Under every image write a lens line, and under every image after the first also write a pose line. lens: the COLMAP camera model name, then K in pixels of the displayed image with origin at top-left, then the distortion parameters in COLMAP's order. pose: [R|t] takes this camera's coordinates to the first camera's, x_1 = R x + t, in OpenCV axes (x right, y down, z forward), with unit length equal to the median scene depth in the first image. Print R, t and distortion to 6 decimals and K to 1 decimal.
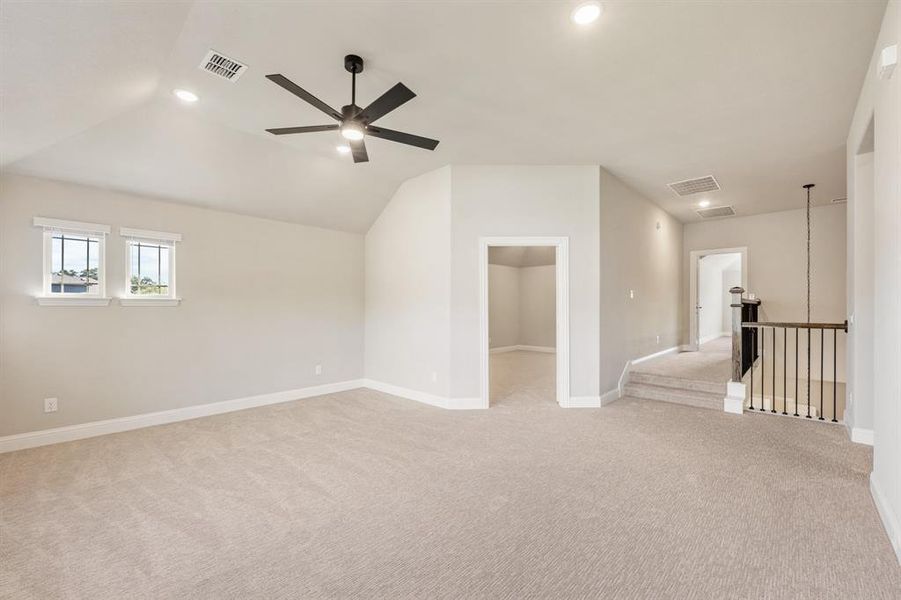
lens RADIAL K [[371.4, 0, 449.0], [0, 371.4, 303.7], [0, 0, 1]] dist [-0.001276, -0.000136]
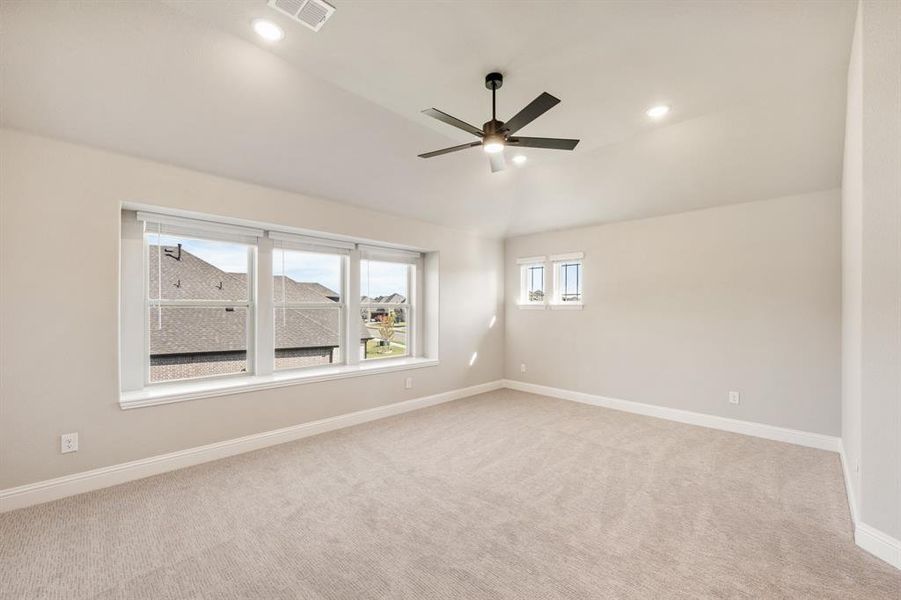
lens RADIAL K [[371.4, 0, 450.4], [0, 371.4, 308.6], [0, 0, 1]] dist [-0.001276, -0.000136]
pose [[-0.029827, 0.000637, -0.999555, 0.588390], [0.000824, 0.999999, 0.000613, -0.000343], [0.999555, -0.000806, -0.029828, 0.665702]]
